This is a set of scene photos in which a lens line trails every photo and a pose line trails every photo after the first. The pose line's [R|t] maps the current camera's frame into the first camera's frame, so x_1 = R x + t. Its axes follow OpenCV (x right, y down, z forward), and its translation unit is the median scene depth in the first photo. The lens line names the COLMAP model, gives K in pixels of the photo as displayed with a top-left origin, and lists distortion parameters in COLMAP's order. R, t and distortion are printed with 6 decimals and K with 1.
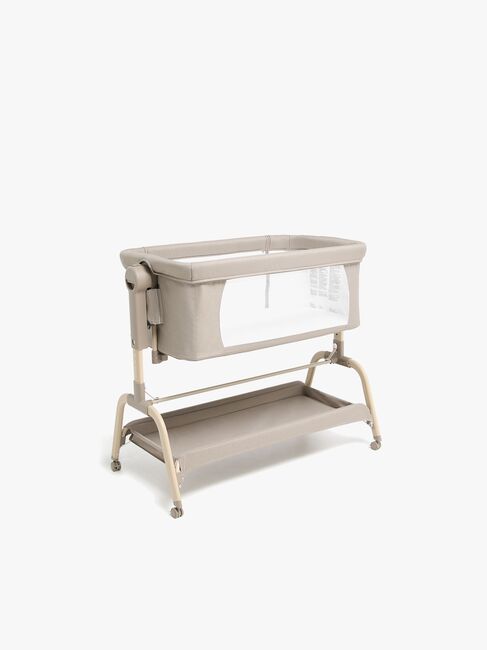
lens RADIAL K [[728.7, 0, 243.5], [0, 728.7, 325.0], [0, 0, 1]] dist [-0.000421, -0.000353]
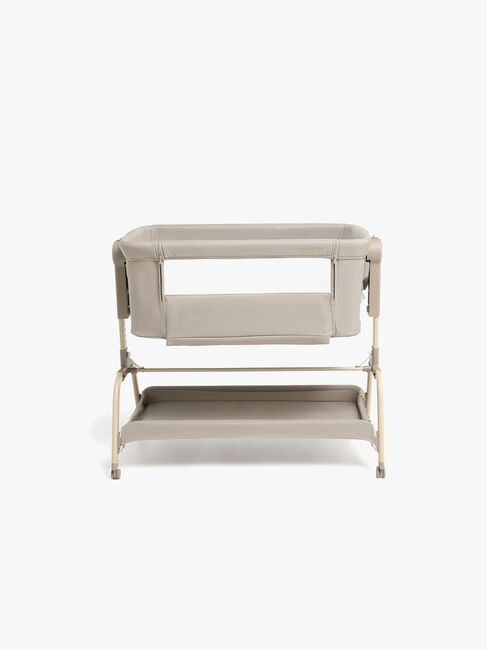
lens RADIAL K [[728.7, 0, 243.5], [0, 728.7, 325.0], [0, 0, 1]] dist [-0.000421, -0.000353]
pose [[0.818929, 0.157186, -0.551949, 0.659786], [-0.141452, 0.987373, 0.071314, -0.064067], [0.556189, 0.019673, 0.830823, 0.237738]]
